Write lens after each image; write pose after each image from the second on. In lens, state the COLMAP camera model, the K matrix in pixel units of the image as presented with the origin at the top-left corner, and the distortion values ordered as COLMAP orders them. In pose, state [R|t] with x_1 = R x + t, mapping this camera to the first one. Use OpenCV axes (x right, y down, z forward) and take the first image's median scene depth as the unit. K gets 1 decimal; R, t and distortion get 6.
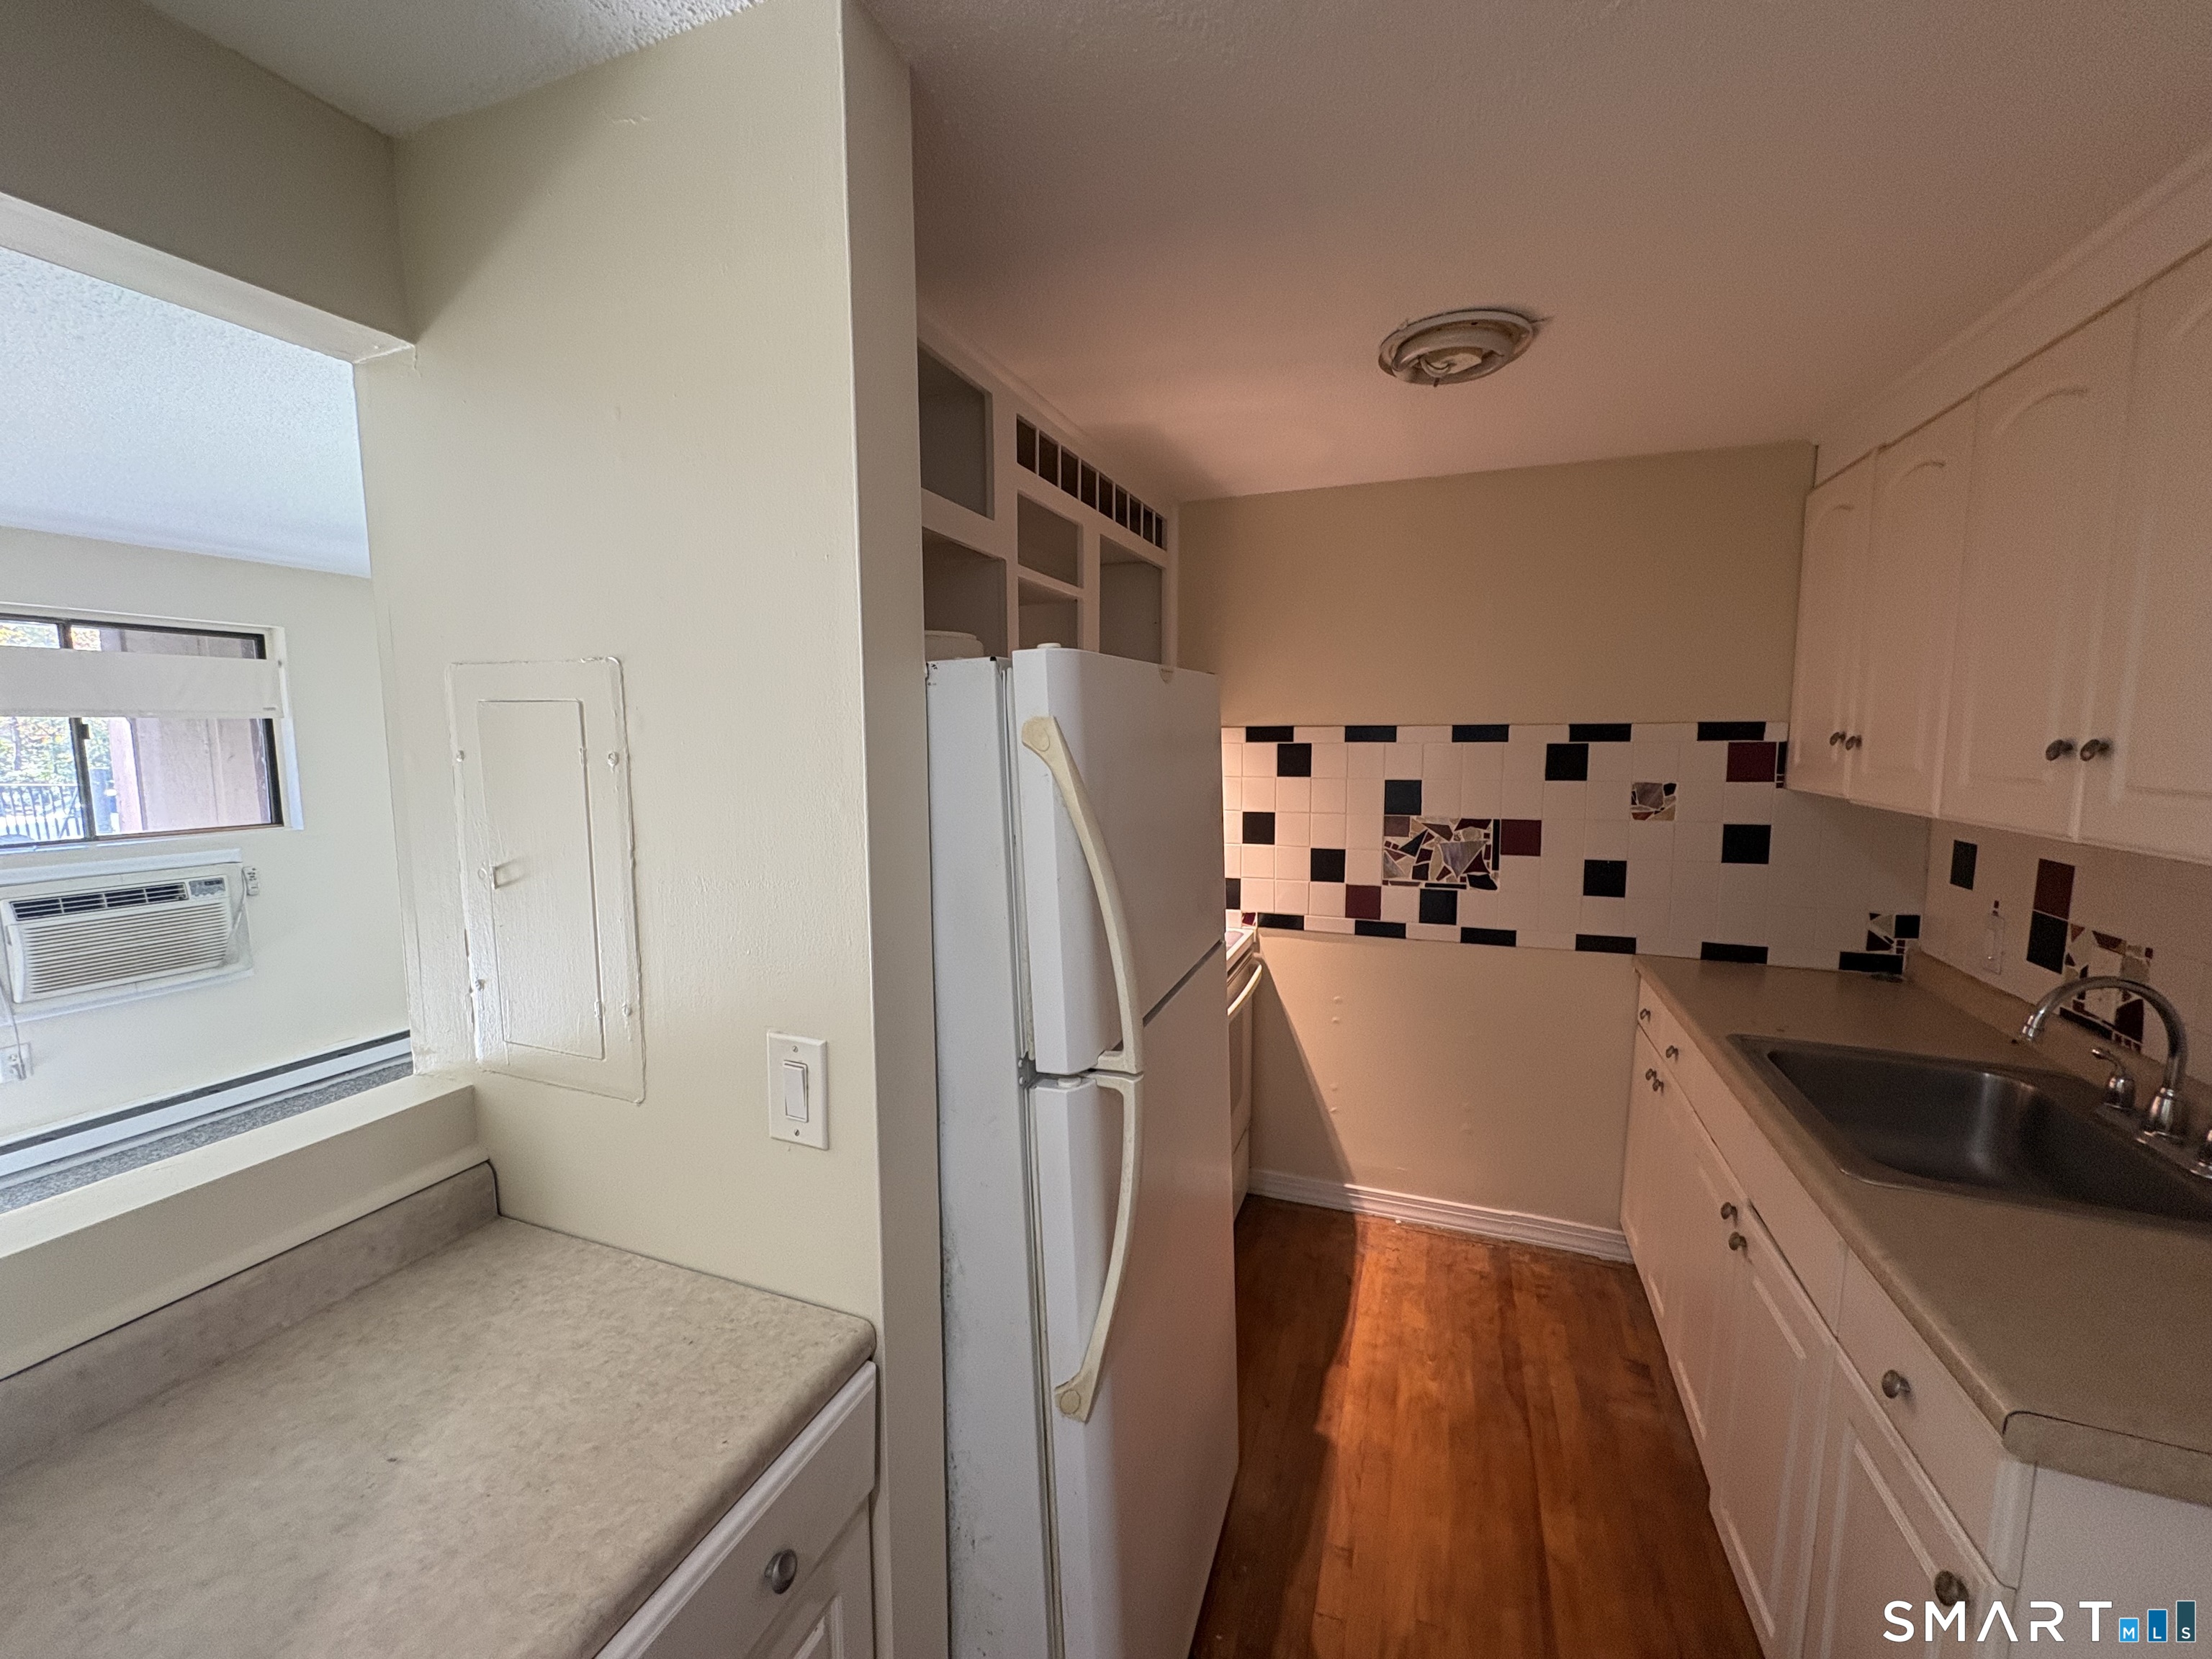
lens RADIAL K [[888.0, 0, 1105.5], [0, 888.0, 825.2], [0, 0, 1]] dist [0.008401, 0.000466]
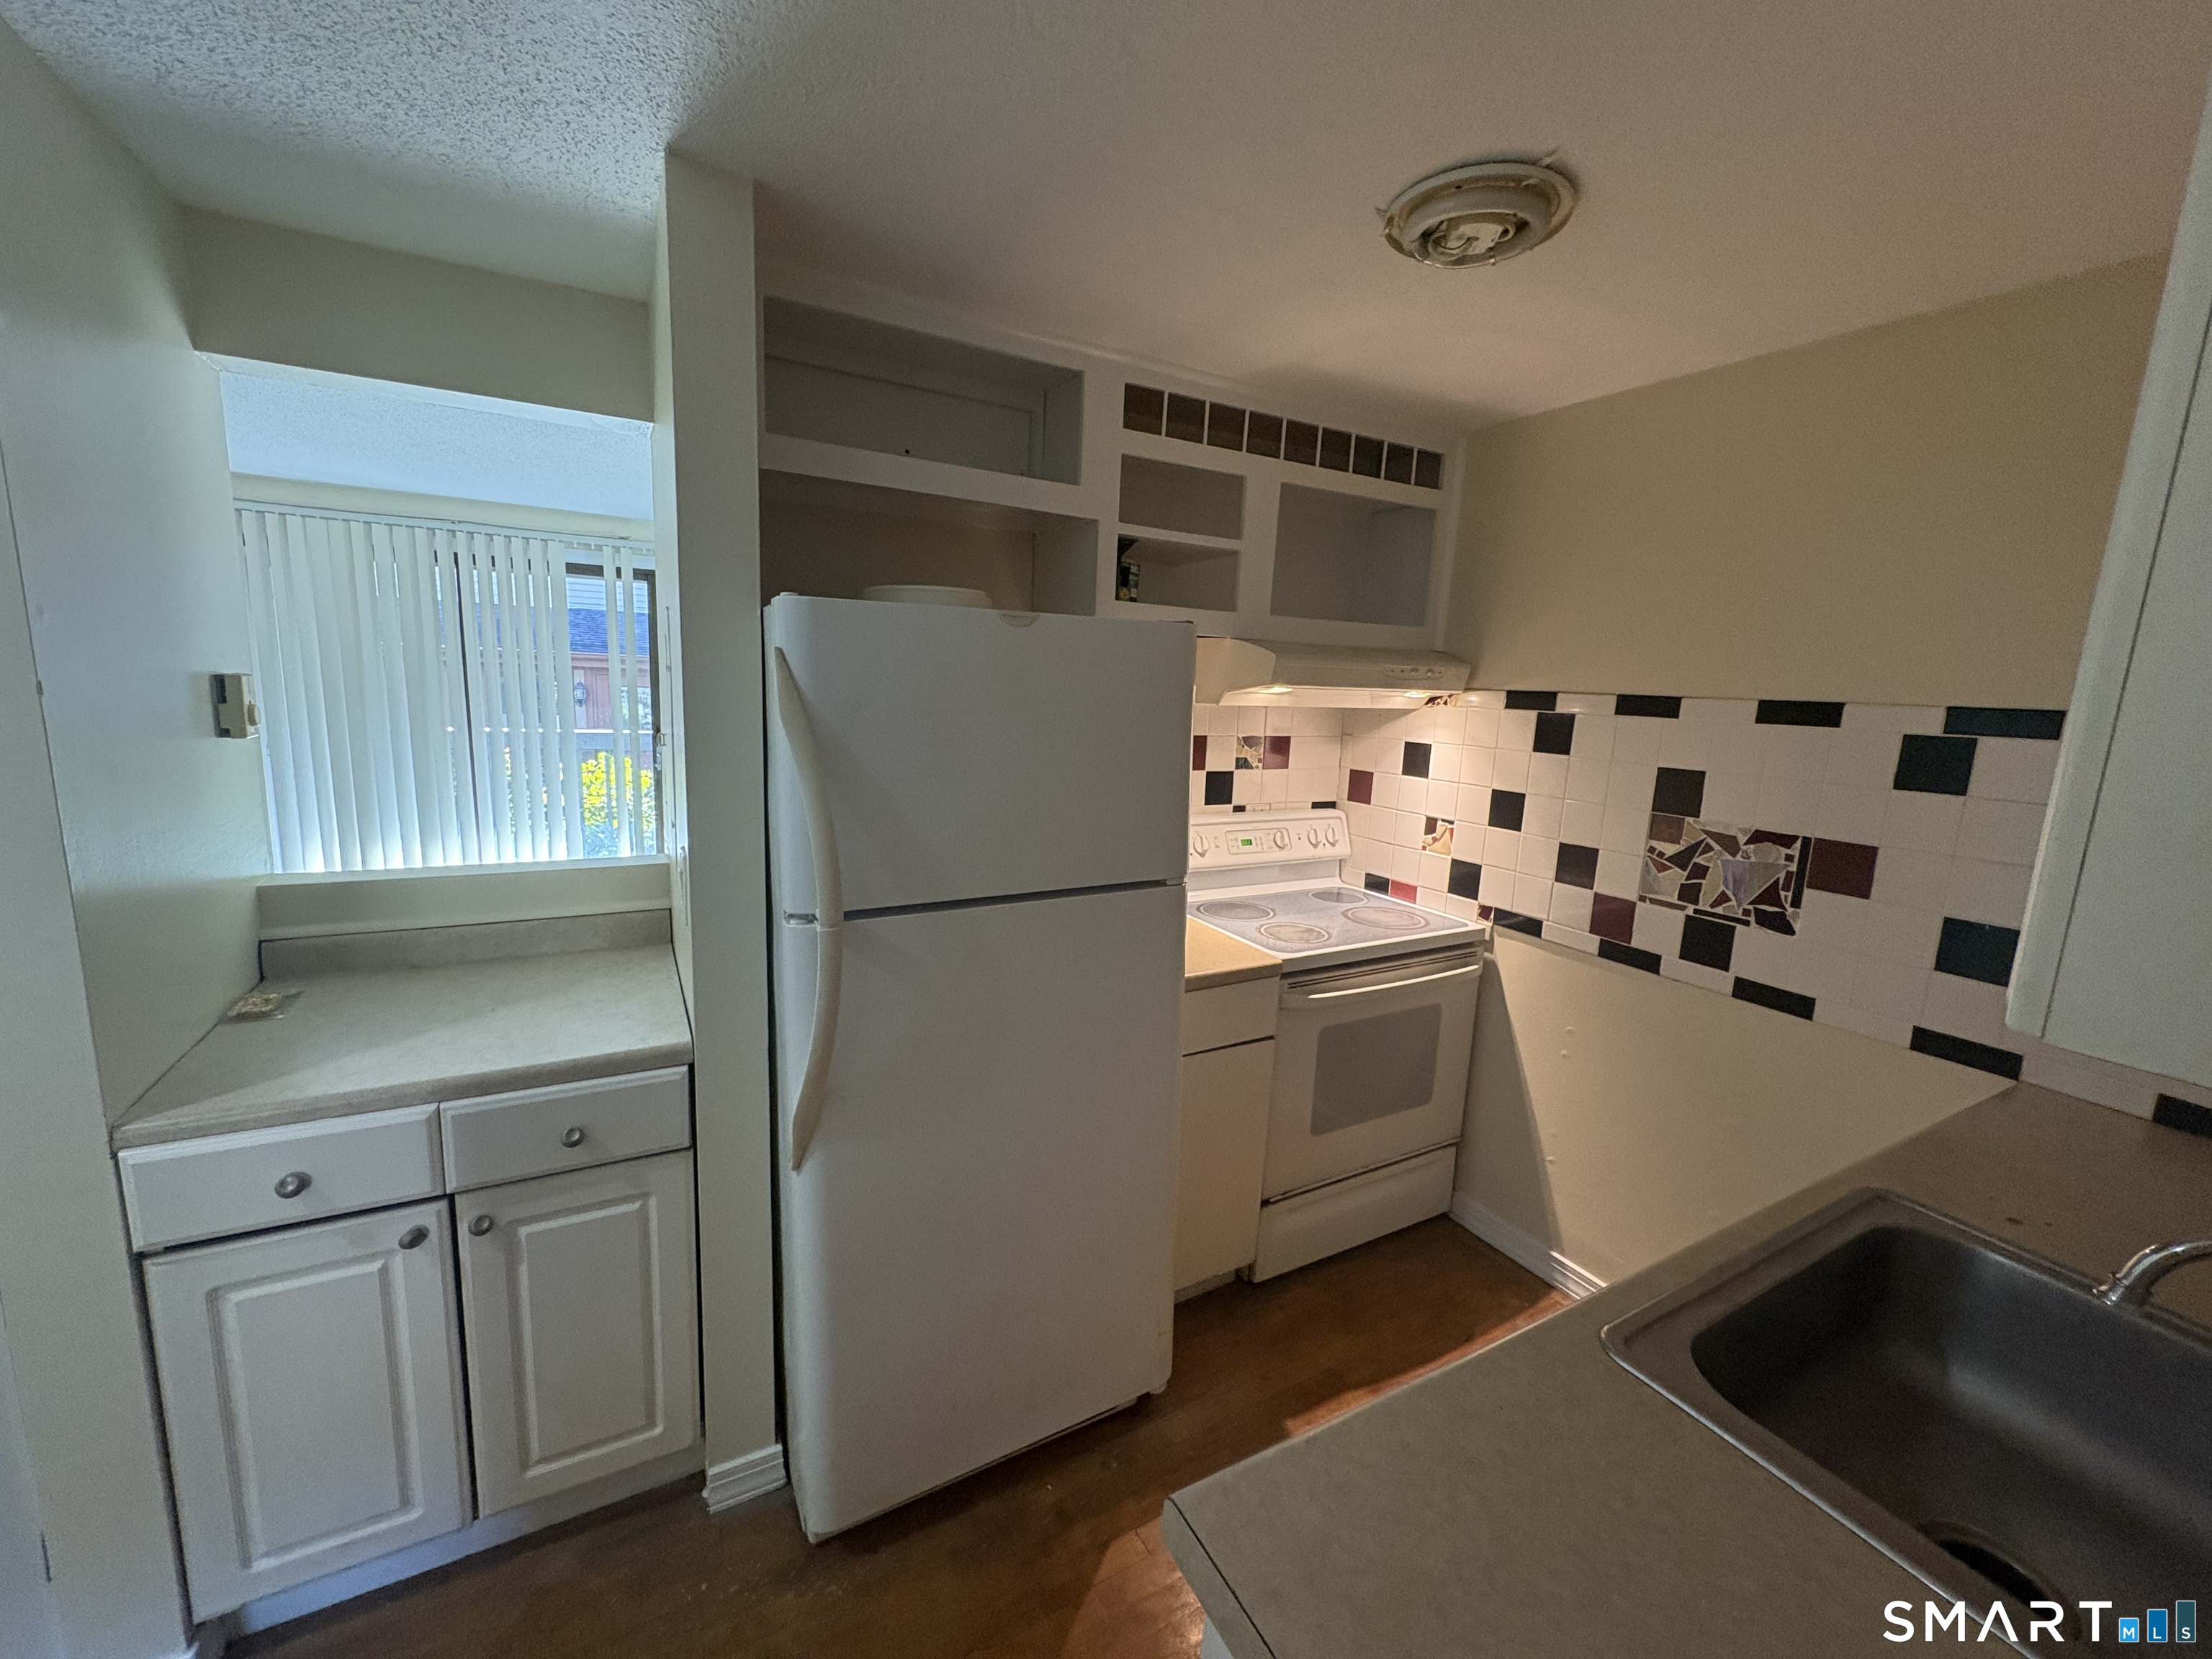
lens RADIAL K [[888.0, 0, 1115.1], [0, 888.0, 829.5], [0, 0, 1]] dist [0.008401, 0.000466]
pose [[0.766530, 0.147487, -0.625044, 0.450632], [-0.117998, 0.989047, 0.088669, -0.010383], [0.631275, 0.005787, 0.775537, 0.103241]]
